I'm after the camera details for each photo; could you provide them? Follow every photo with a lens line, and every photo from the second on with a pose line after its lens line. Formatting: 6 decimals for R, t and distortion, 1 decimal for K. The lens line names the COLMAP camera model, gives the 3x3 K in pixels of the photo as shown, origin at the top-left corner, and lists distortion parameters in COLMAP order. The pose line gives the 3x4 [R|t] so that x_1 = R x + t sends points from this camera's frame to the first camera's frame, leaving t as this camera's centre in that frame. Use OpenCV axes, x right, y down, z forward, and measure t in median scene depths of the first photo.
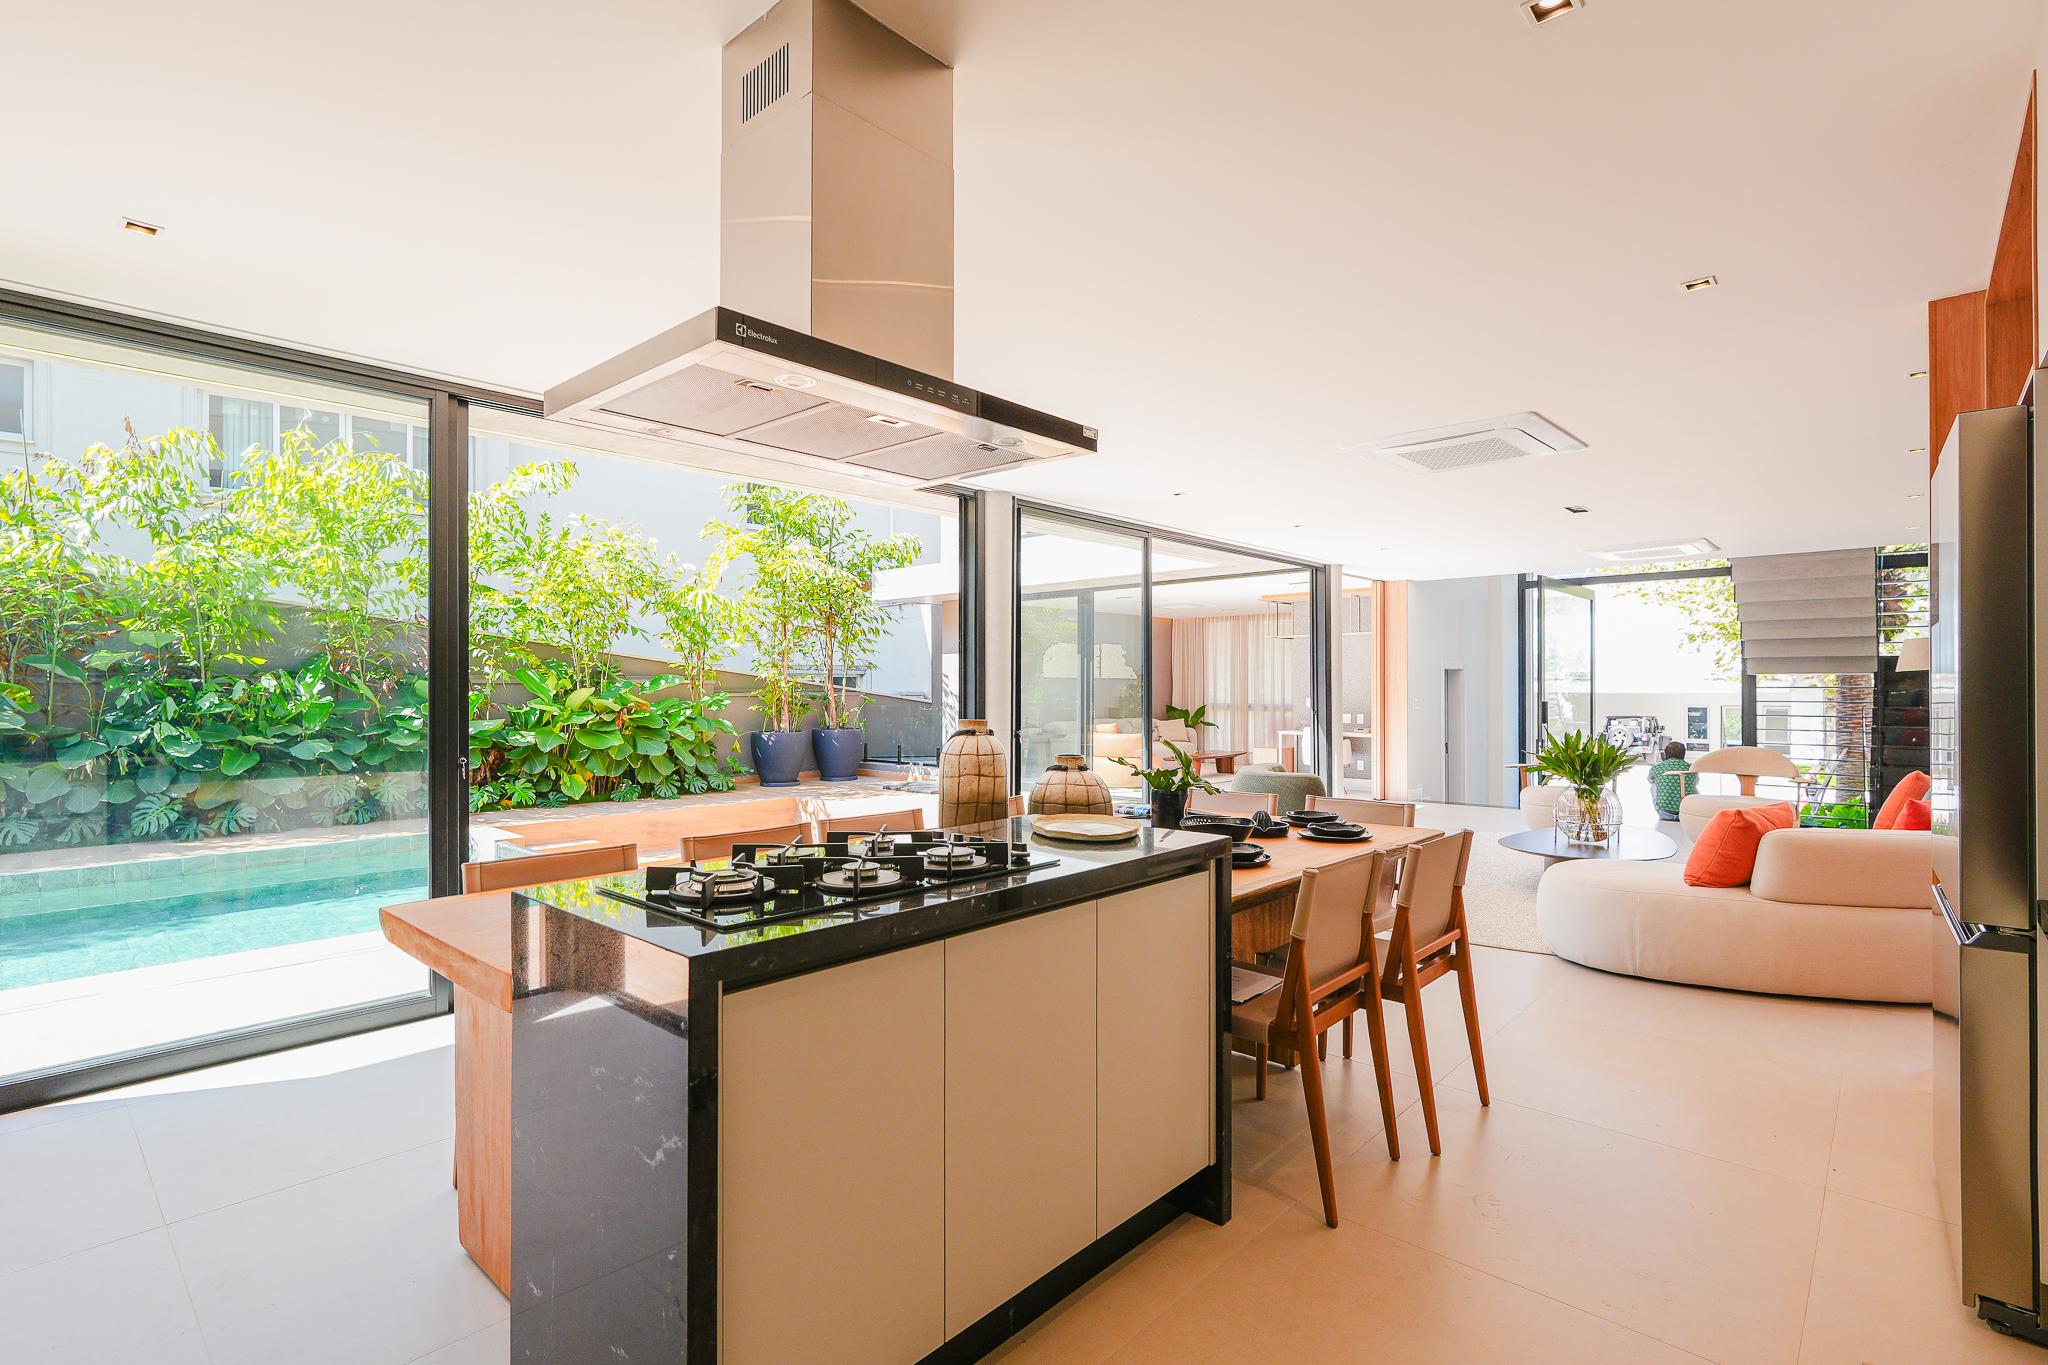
lens RADIAL K [[977.7, 0, 1033.1], [0, 977.7, 684.9], [0, 0, 1]] dist [-0.030261, 0.022560]
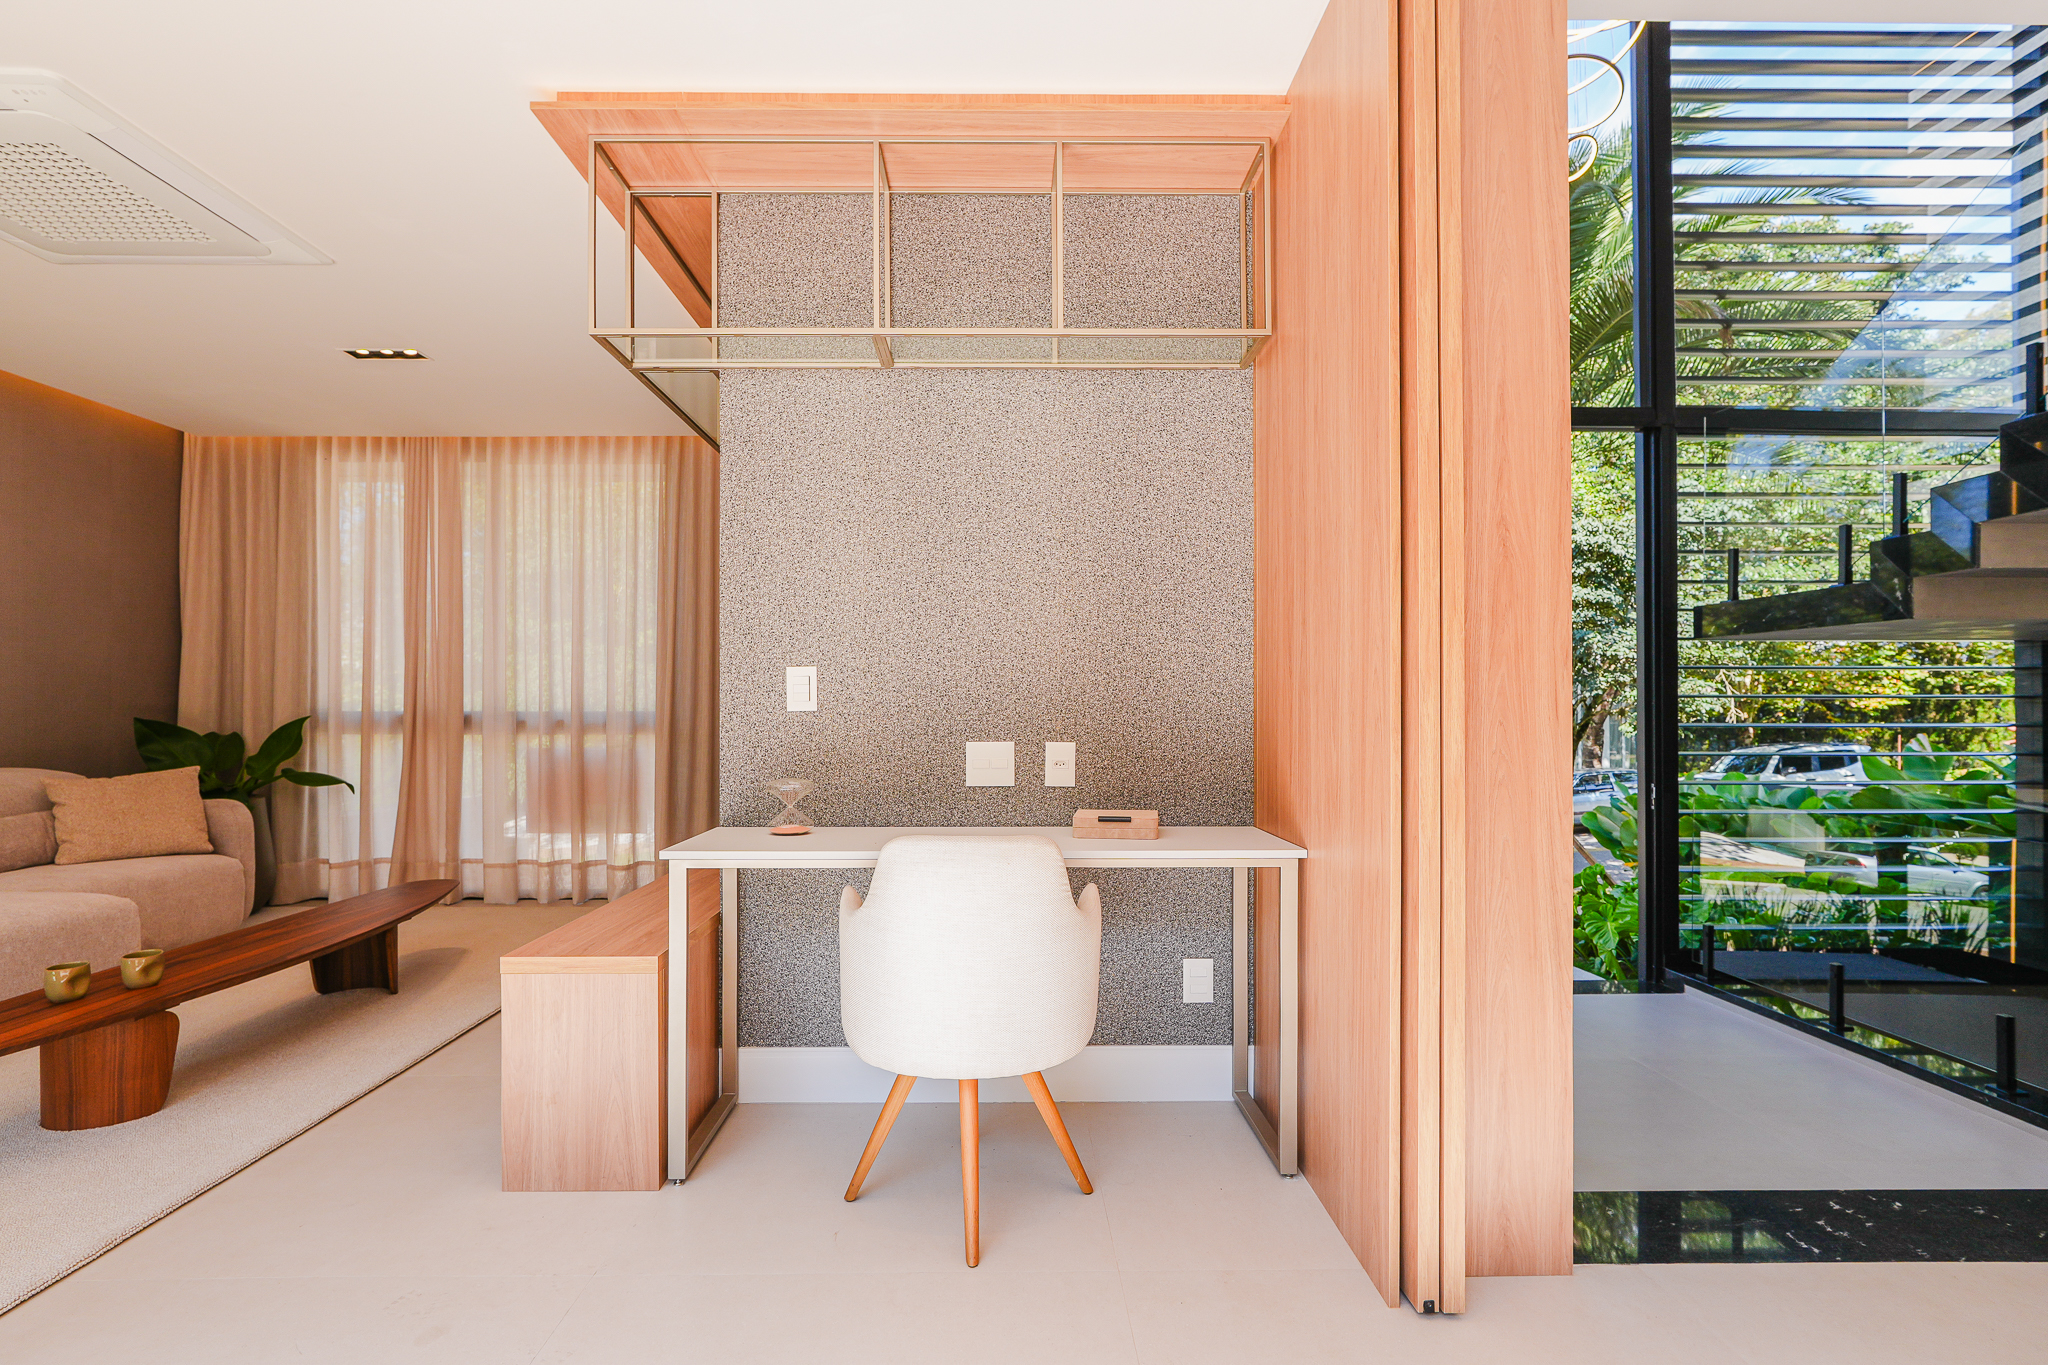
lens RADIAL K [[951.0, 0, 1013.6], [0, 951.0, 698.5], [0, 0, 1]] dist [-0.015295, 0.009586]
pose [[0.735375, 0.004482, 0.677645, 0.173521], [-0.000944, 0.999984, -0.005590, 0.020189], [-0.677660, 0.003471, 0.735367, 0.787780]]
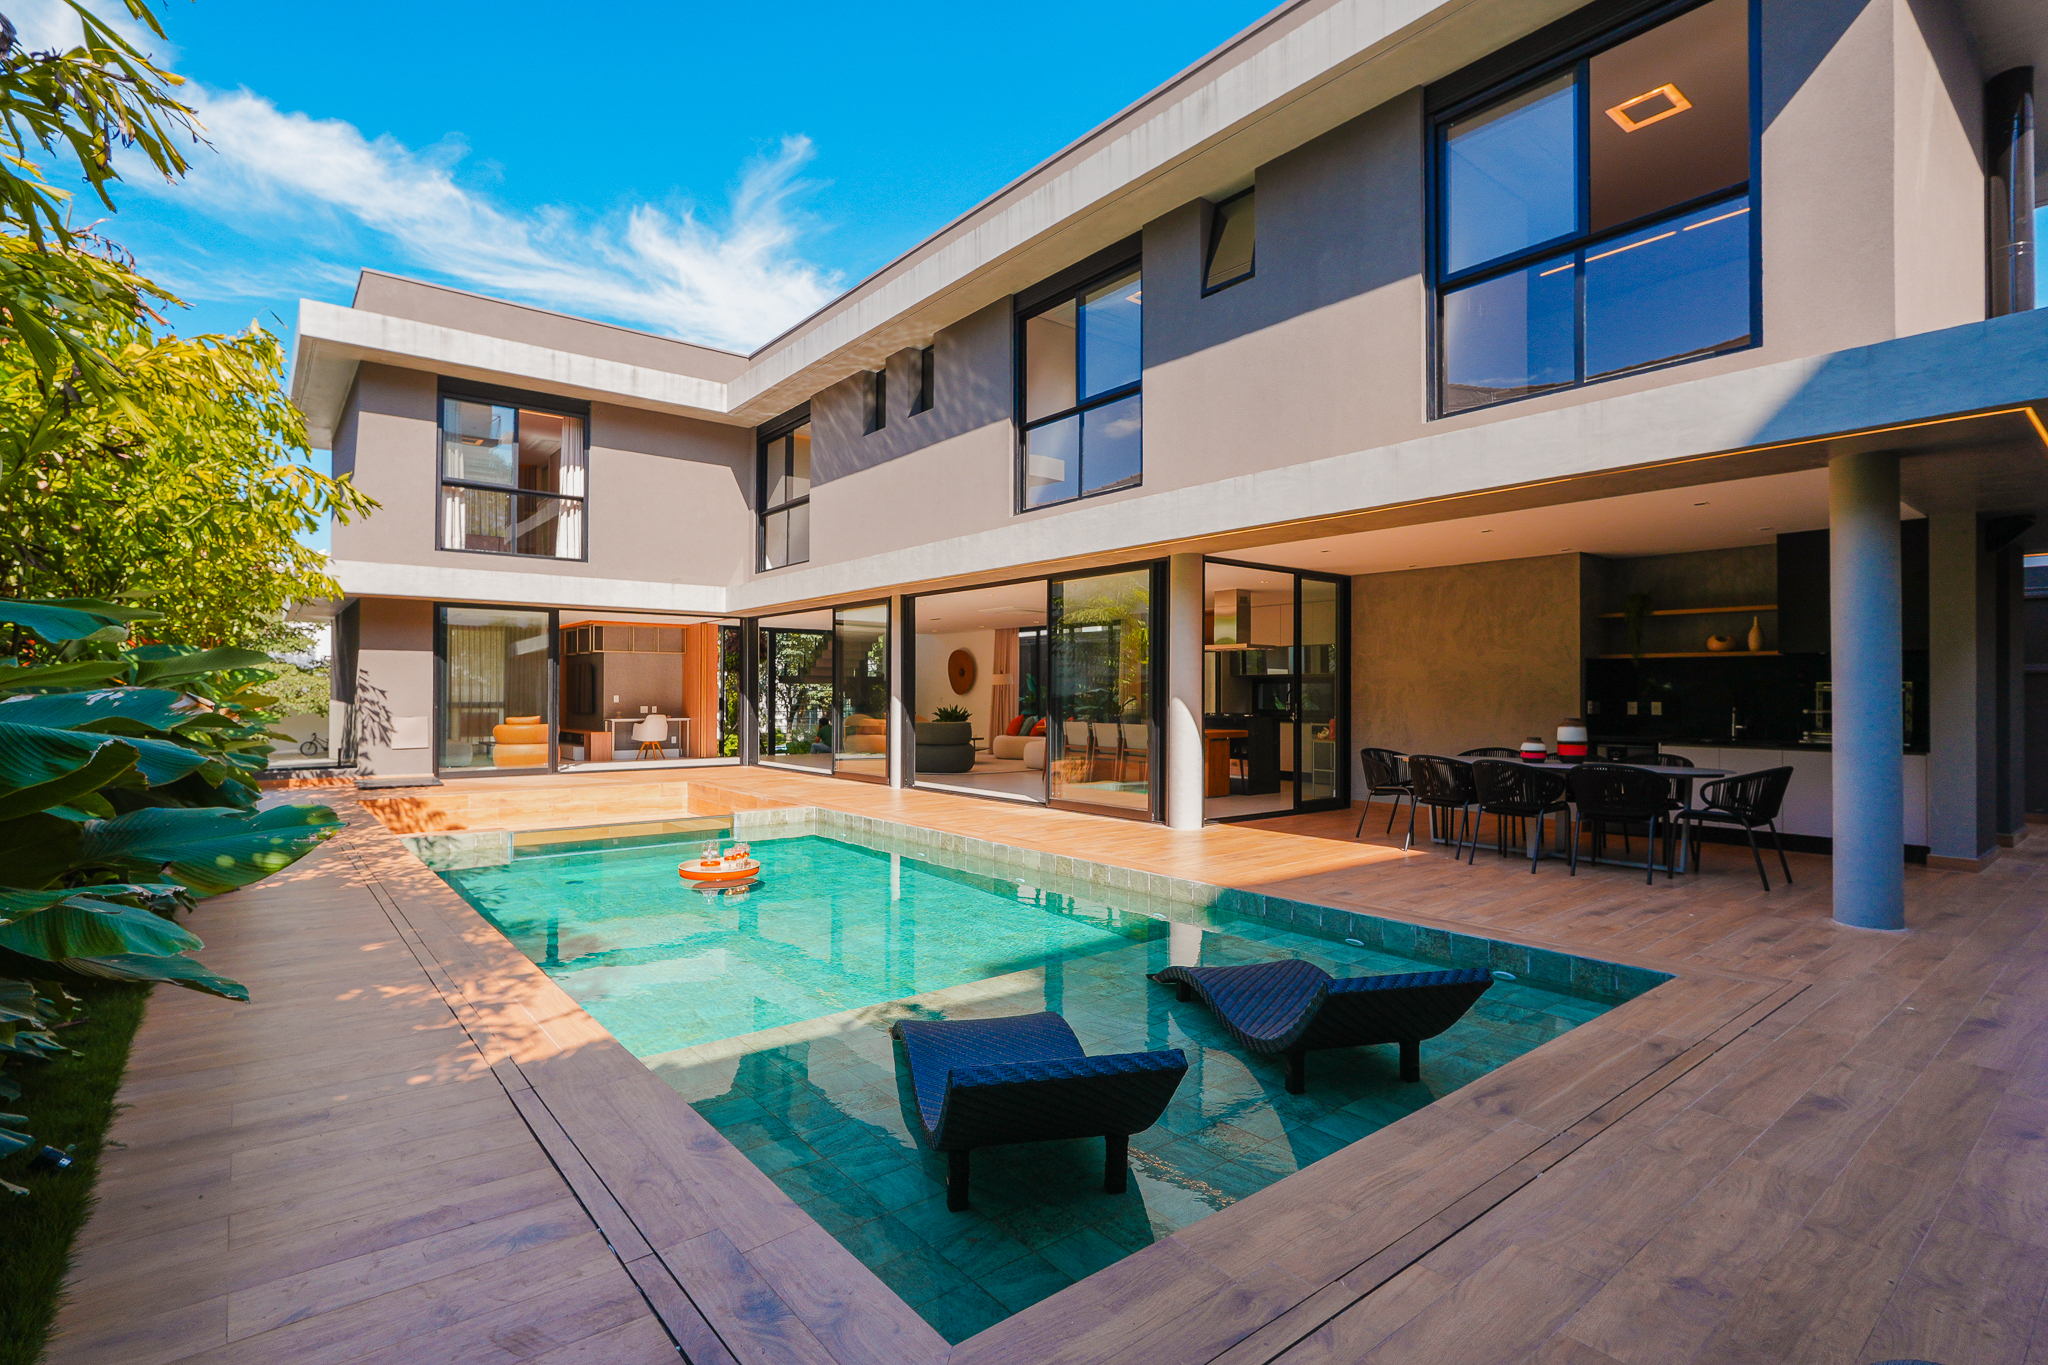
lens RADIAL K [[971.5, 0, 1024.0], [0, 971.5, 682.5], [0, 0, 1]] dist [-0.019567, 0.010268]
pose [[0.154752, 0.017108, 0.987805, -0.957622], [-0.007781, 0.999840, -0.016098, 0.011891], [-0.987923, -0.005195, 0.154861, 0.197344]]
